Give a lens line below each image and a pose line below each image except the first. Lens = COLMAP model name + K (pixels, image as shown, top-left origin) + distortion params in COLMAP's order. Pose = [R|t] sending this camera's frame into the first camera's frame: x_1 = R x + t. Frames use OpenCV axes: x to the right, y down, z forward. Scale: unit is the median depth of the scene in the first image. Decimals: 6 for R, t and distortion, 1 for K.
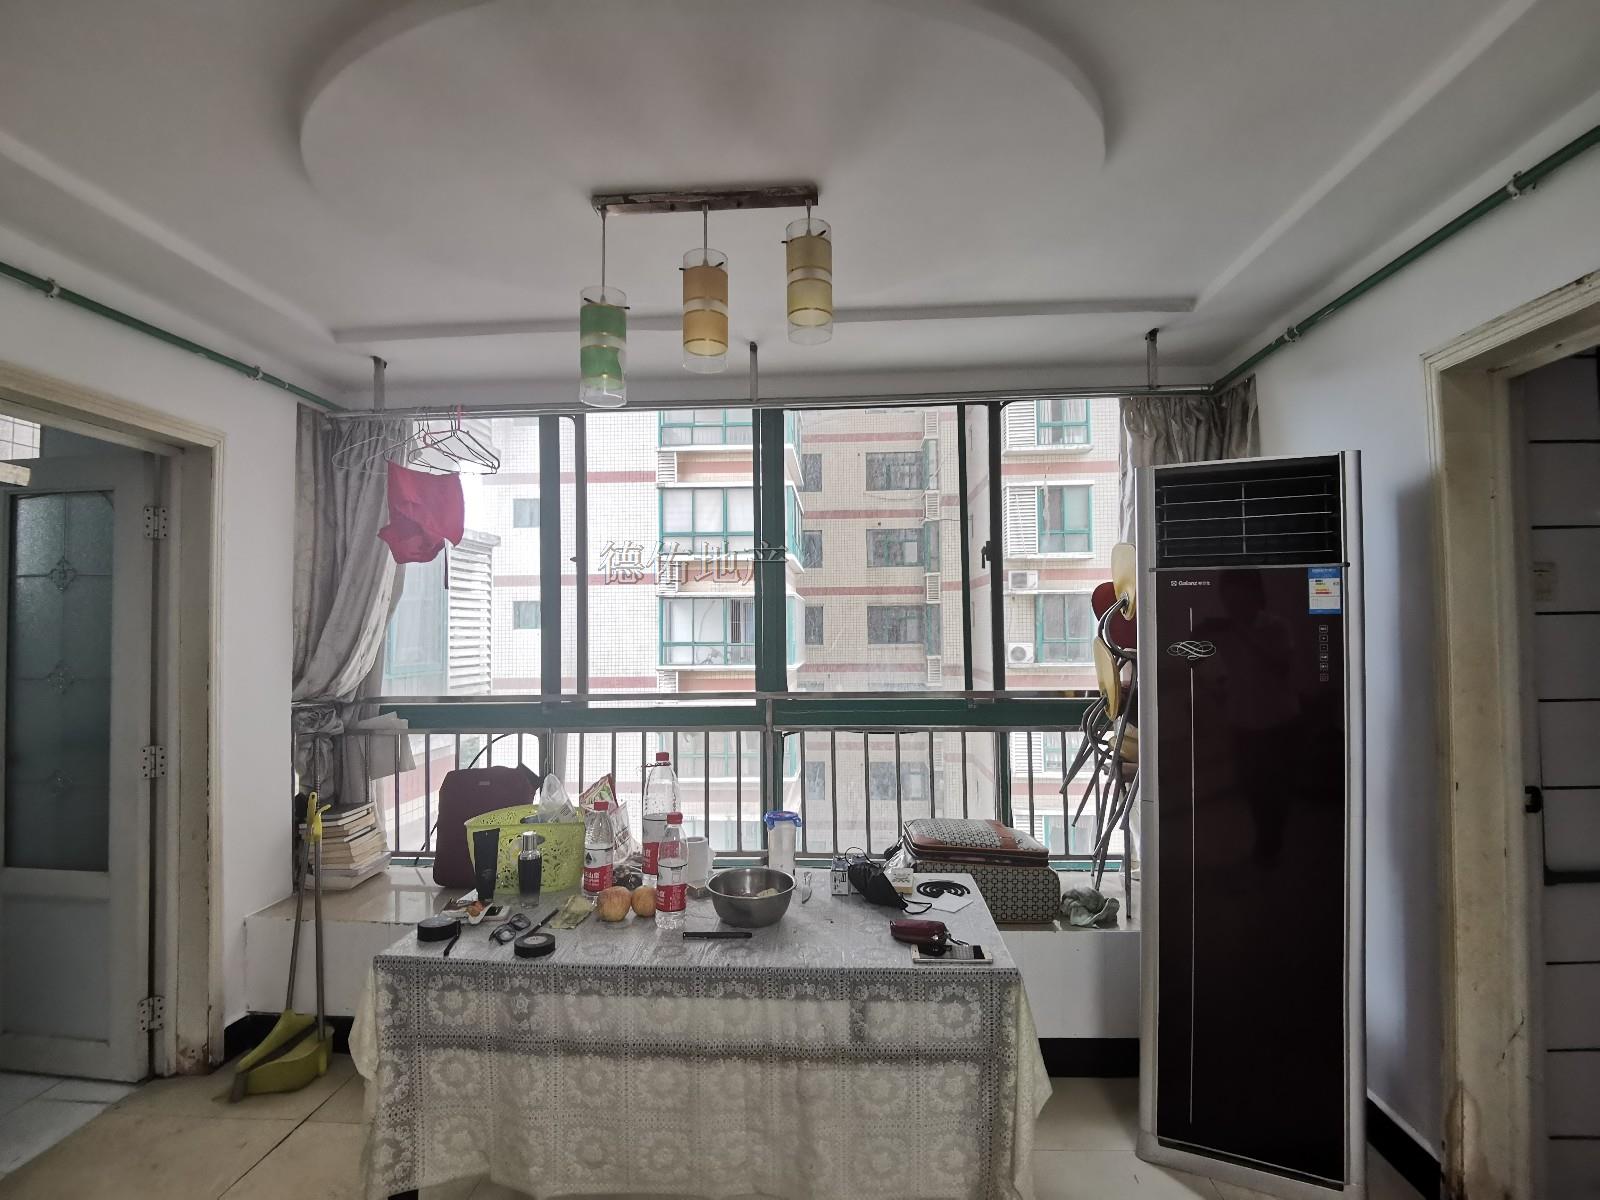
lens RADIAL K [[801.1, 0, 804.6], [0, 801.1, 604.2], [0, 0, 1]] dist [-0.046169, 0.000087]
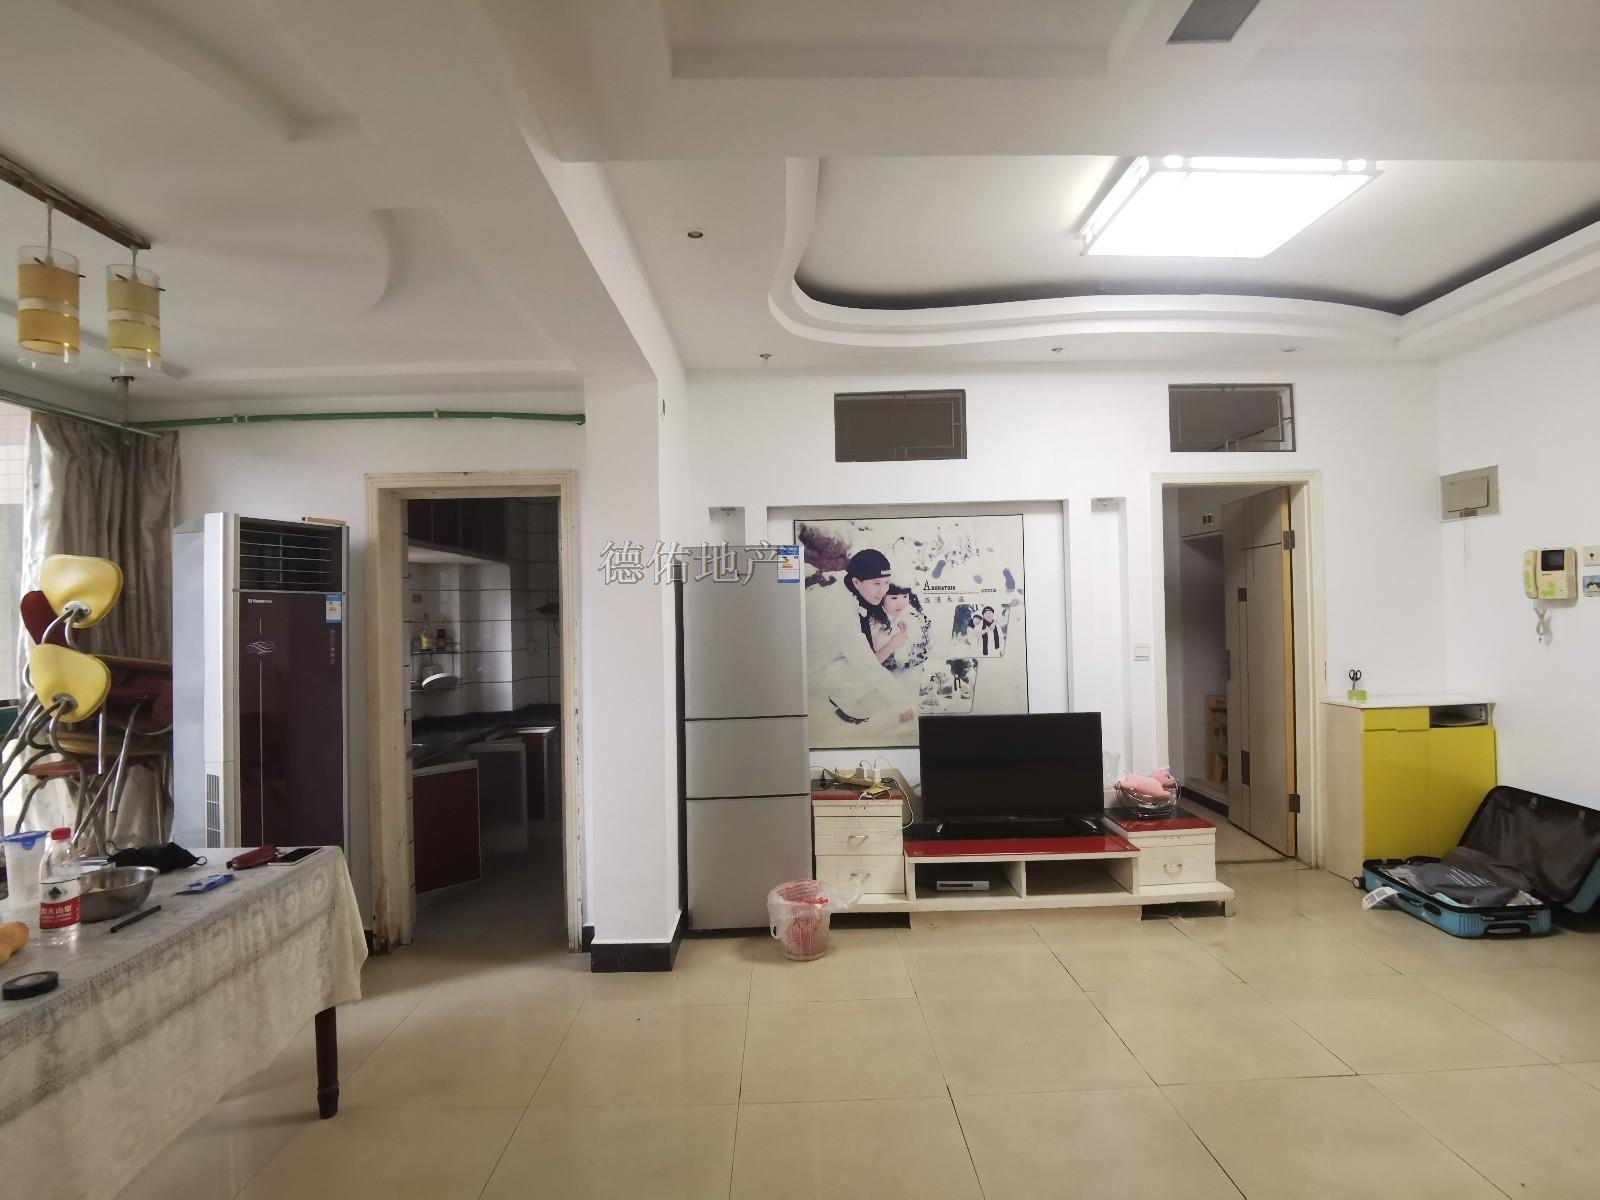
lens RADIAL K [[842.6, 0, 795.7], [0, 842.6, 604.5], [0, 0, 1]] dist [0.020704, 0.000815]
pose [[-0.063858, 0.018494, 0.997788, -0.929035], [-0.011856, 0.999744, -0.019289, -0.002574], [-0.997889, -0.013061, -0.063623, 0.118645]]
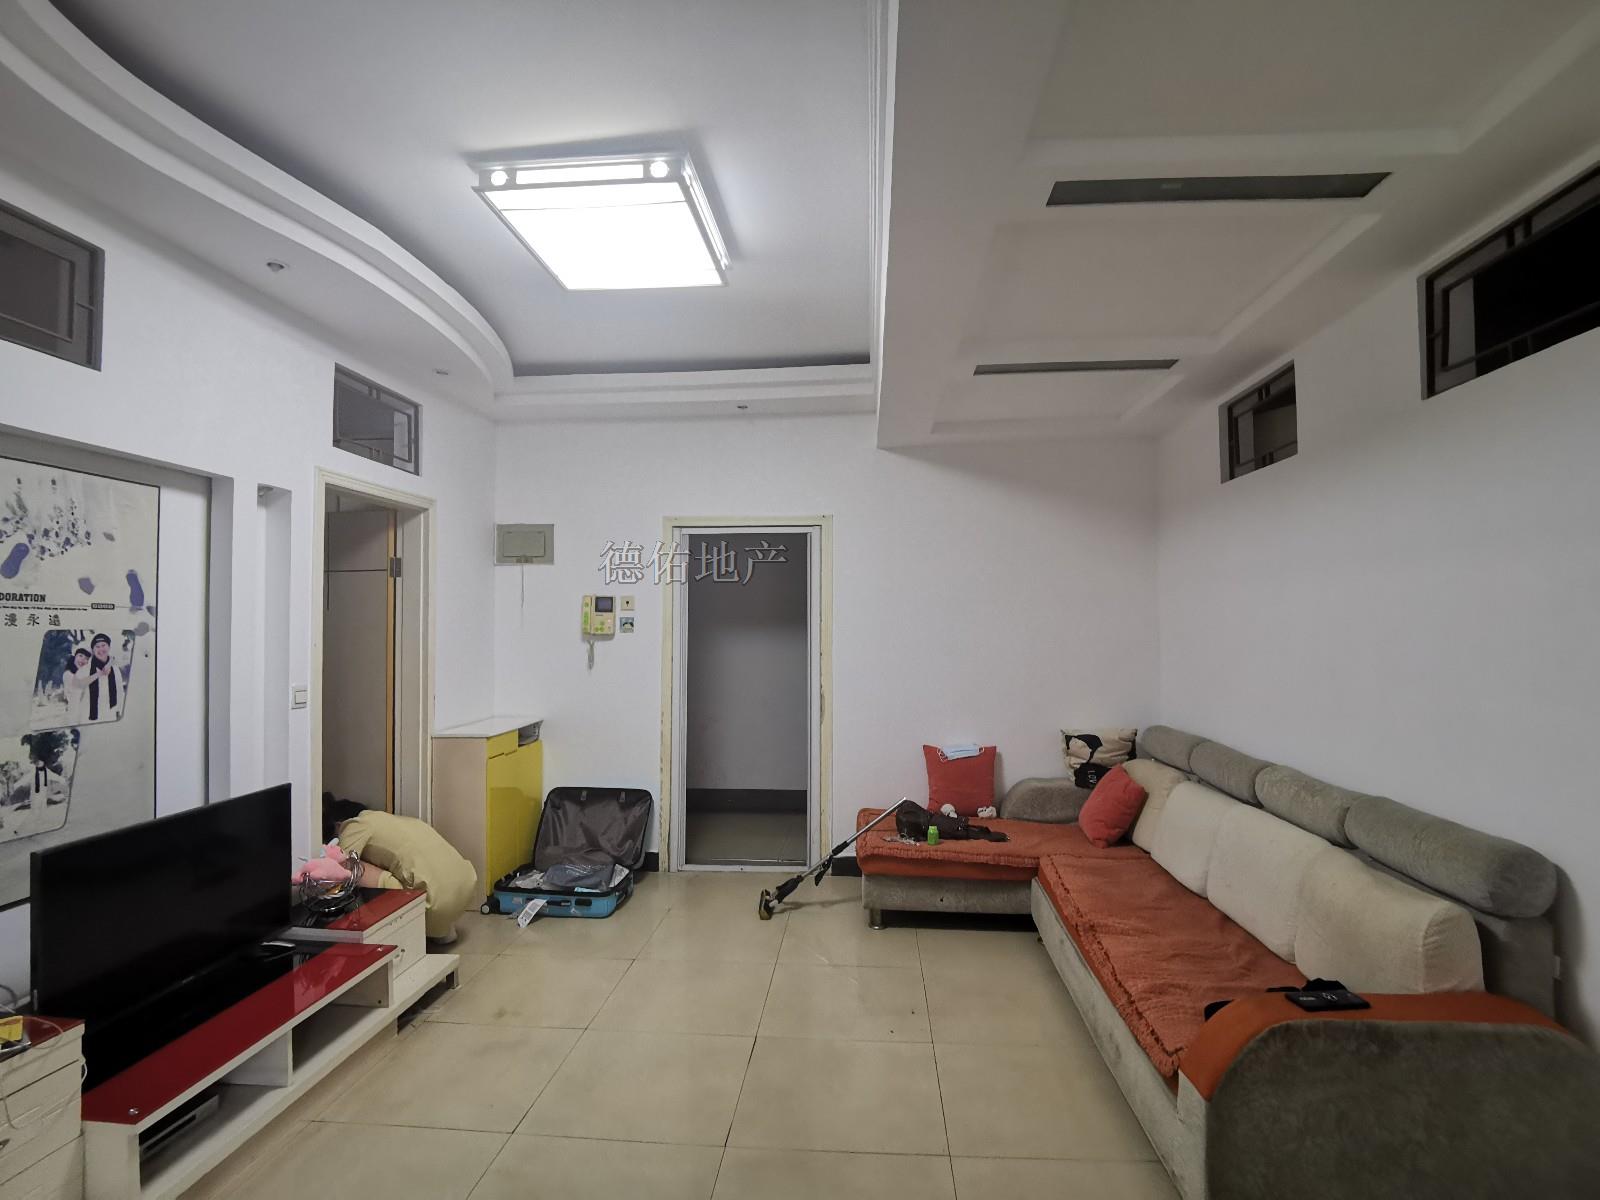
lens RADIAL K [[842.6, 0, 795.7], [0, 842.6, 604.5], [0, 0, 1]] dist [0.020704, 0.000815]
pose [[-0.998687, 0.014209, 0.049214, -0.027003], [0.011126, 0.997991, -0.062367, 0.000676], [-0.050001, -0.061738, -0.996839, 0.615216]]
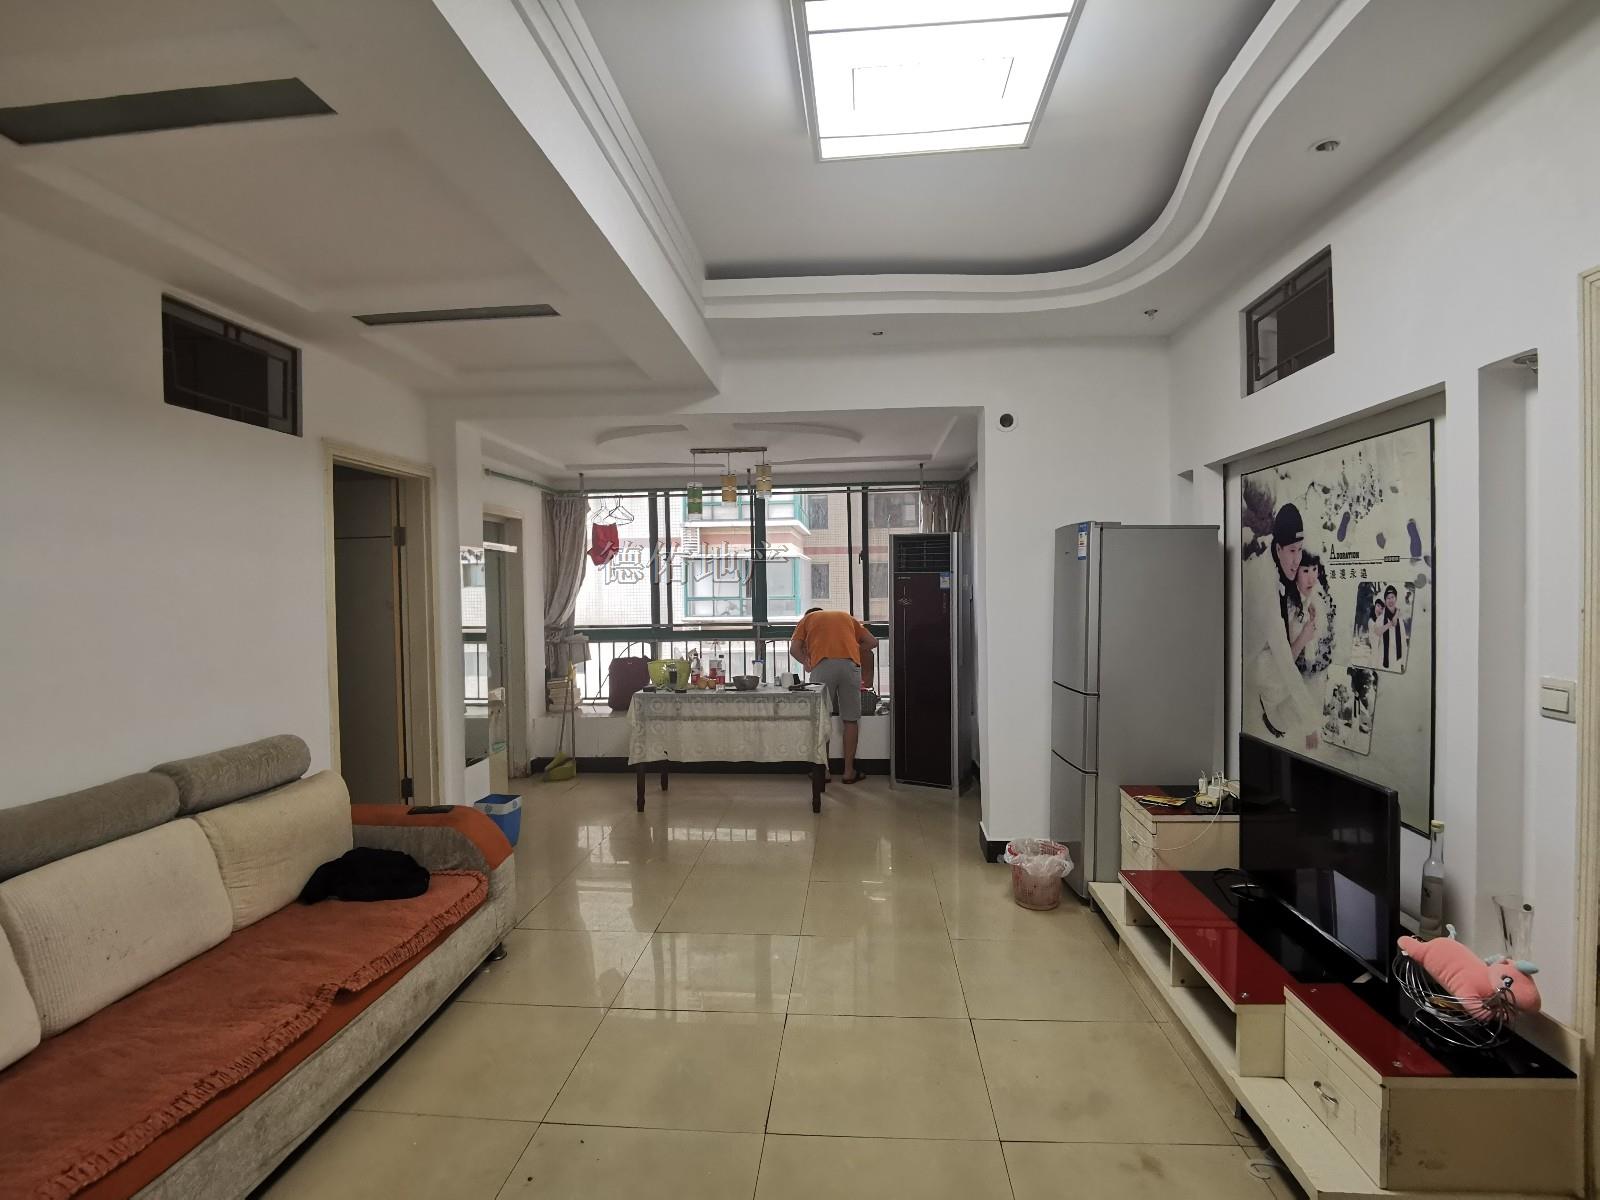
lens RADIAL K [[842.6, 0, 795.7], [0, 842.6, 604.5], [0, 0, 1]] dist [0.020704, 0.000815]
pose [[0.999375, -0.004381, -0.035080, 0.168858], [0.006413, 0.998295, 0.058025, -0.084851], [0.034766, -0.058214, 0.997699, -1.567114]]
